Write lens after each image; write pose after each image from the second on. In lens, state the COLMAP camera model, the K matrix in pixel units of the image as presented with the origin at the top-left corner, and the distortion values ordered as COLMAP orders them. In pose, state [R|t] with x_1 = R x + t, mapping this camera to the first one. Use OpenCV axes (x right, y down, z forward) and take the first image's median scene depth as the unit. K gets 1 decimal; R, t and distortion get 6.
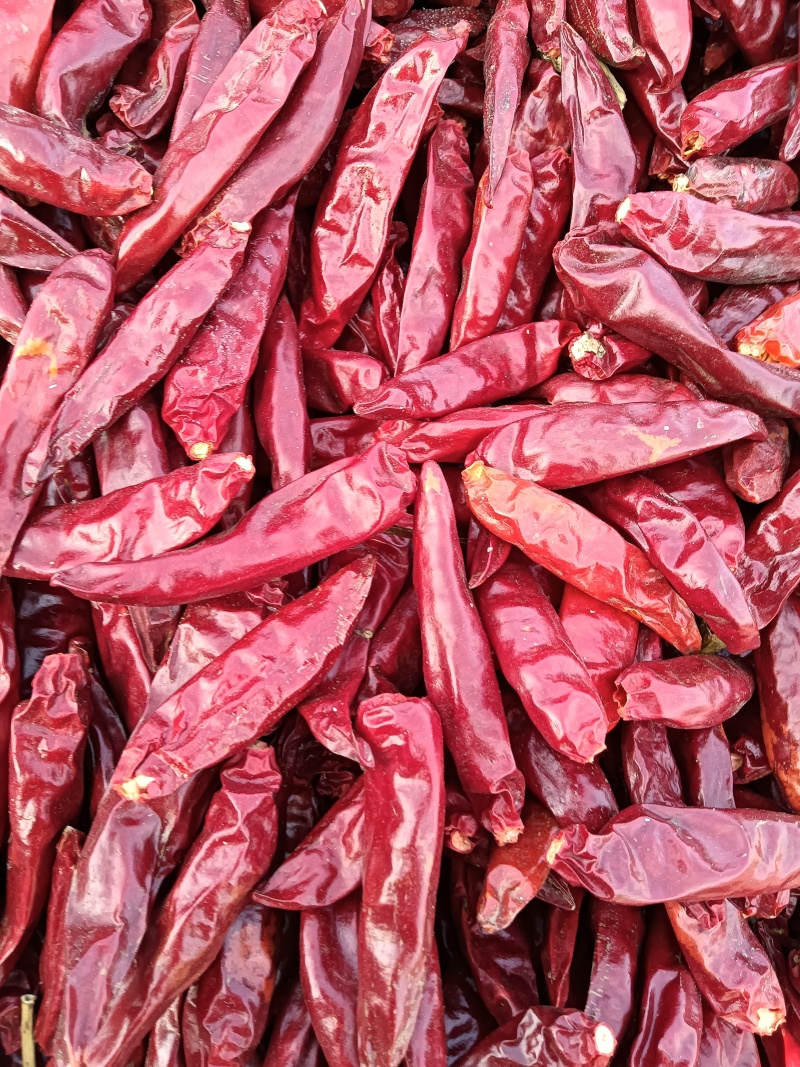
lens RADIAL K [[809.3, 0, 400.0], [0, 809.3, 533.5], [0, 0, 1]] dist [0.062240, -0.144379]
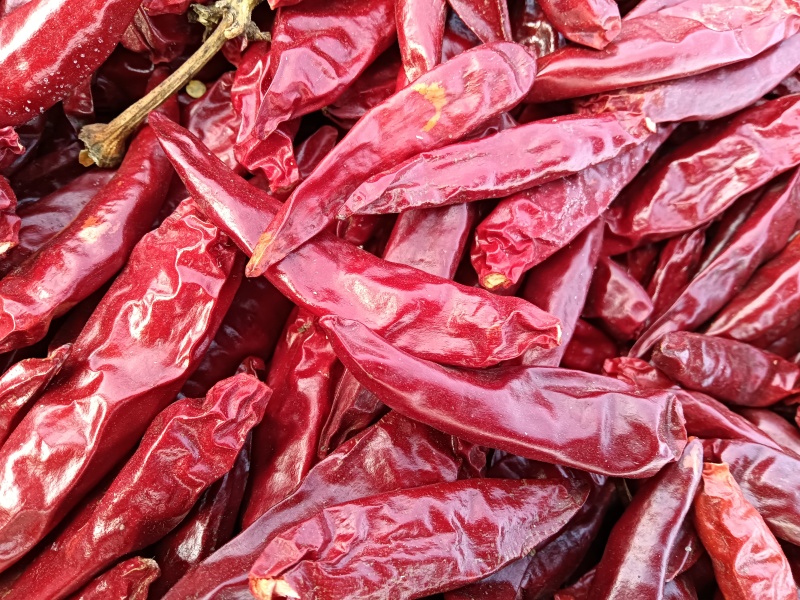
lens RADIAL K [[606.8, 0, 400.0], [0, 606.8, 300.0], [0, 0, 1]] dist [0.062240, -0.144379]
pose [[0.806979, 0.588325, 0.051557, -0.357337], [-0.582195, 0.807143, -0.097817, 0.050225], [-0.099162, 0.048920, 0.993868, 0.302649]]
